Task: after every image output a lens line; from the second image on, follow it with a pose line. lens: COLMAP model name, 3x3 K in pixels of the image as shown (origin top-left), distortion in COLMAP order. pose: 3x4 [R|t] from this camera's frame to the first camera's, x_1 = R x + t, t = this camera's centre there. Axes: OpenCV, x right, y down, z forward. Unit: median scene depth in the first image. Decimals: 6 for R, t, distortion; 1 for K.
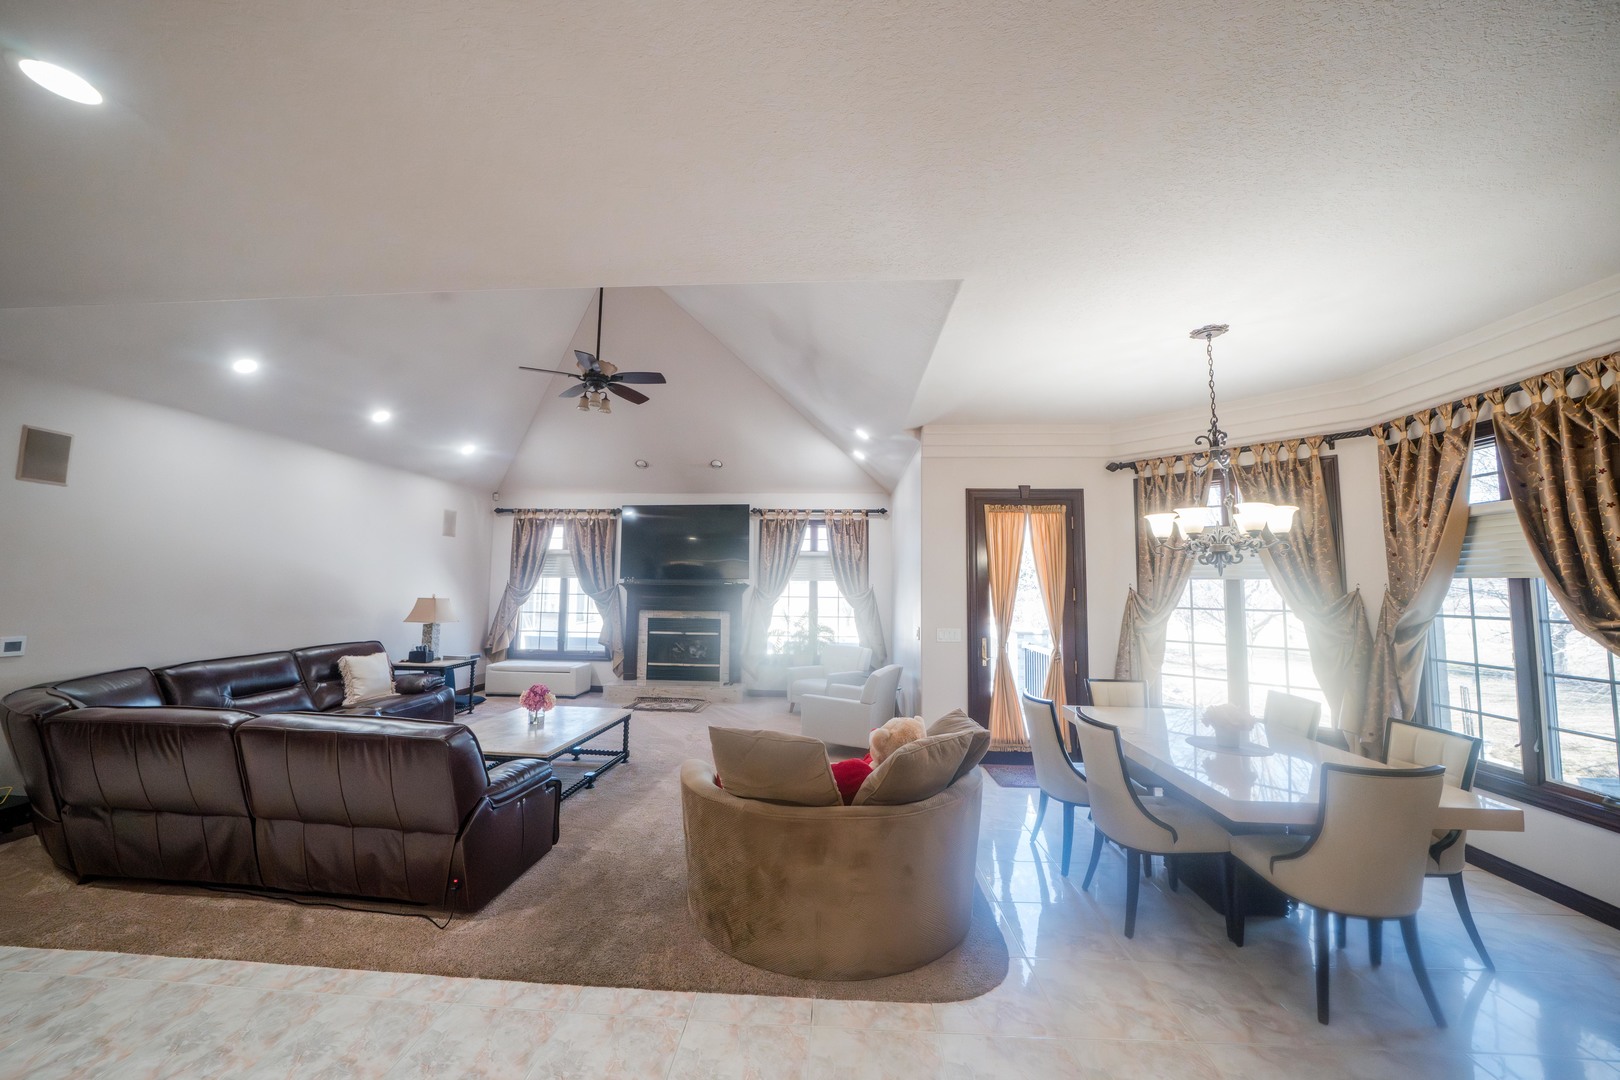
lens RADIAL K [[563.8, 0, 812.4], [0, 563.8, 534.9], [0, 0, 1]] dist [-0.017637, 0.000240]
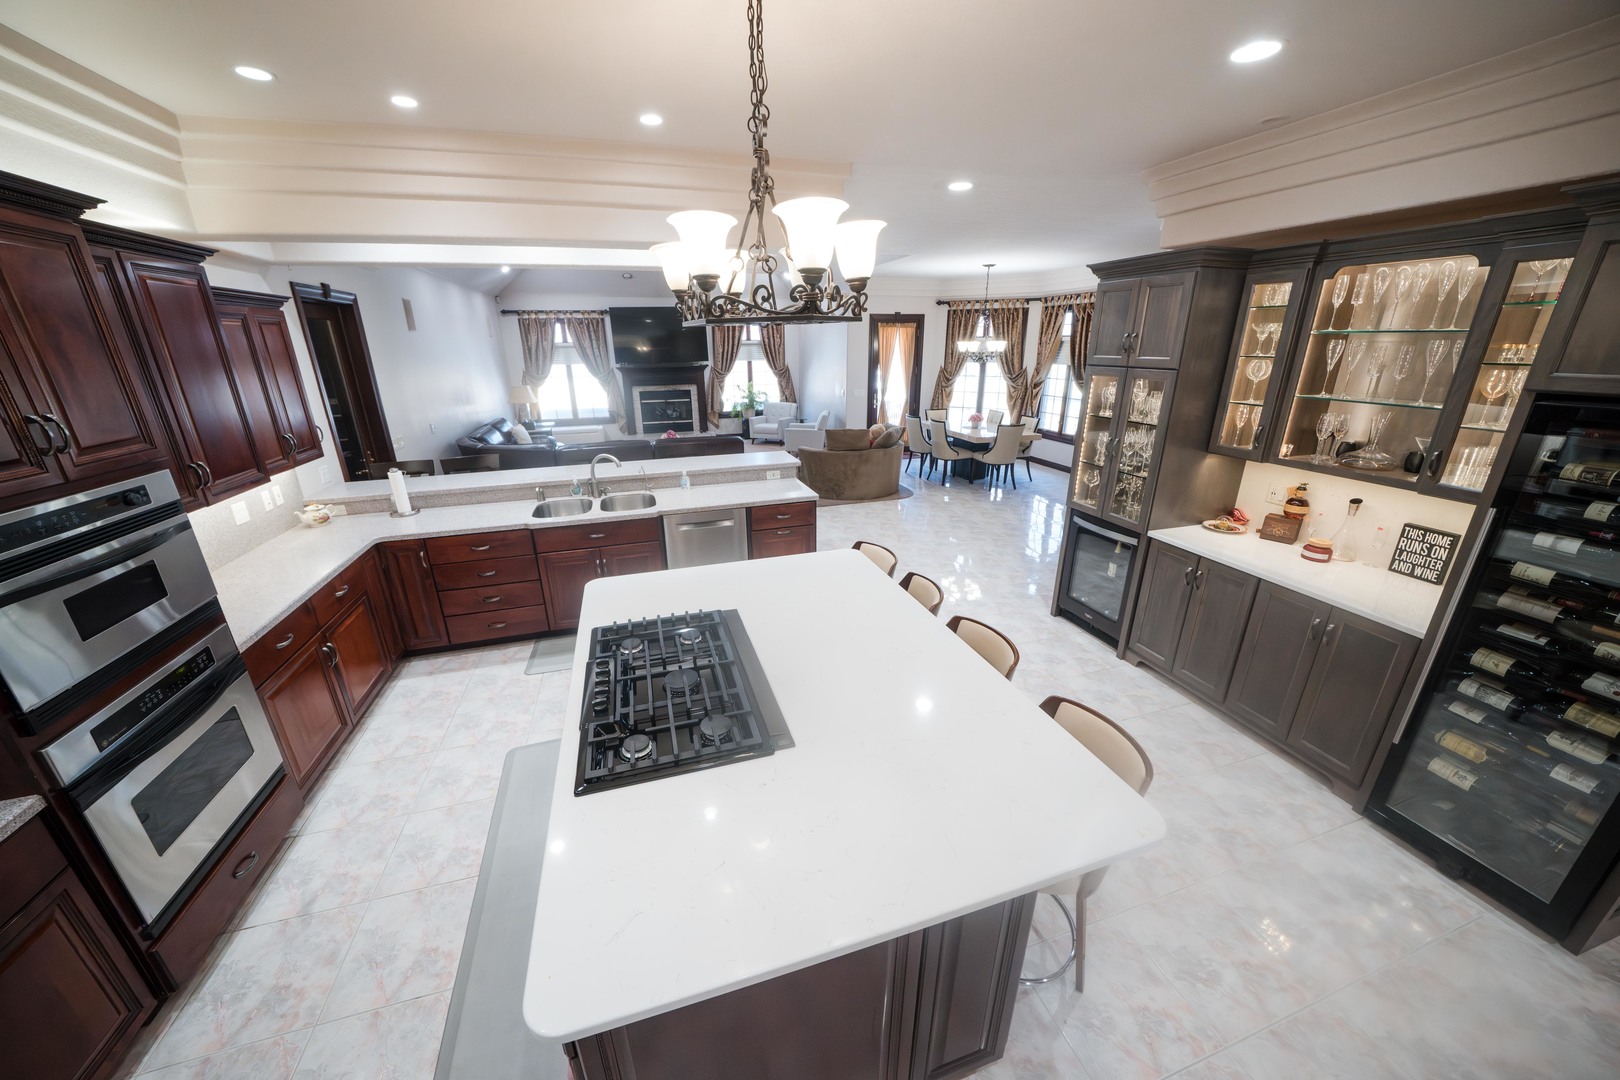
lens RADIAL K [[563.8, 0, 812.4], [0, 563.8, 534.9], [0, 0, 1]] dist [-0.017637, 0.000240]
pose [[0.934123, -0.132775, 0.331338, -0.777504], [-0.014717, 0.913130, 0.407403, -0.211898], [-0.356647, -0.385441, 0.851022, -1.006388]]
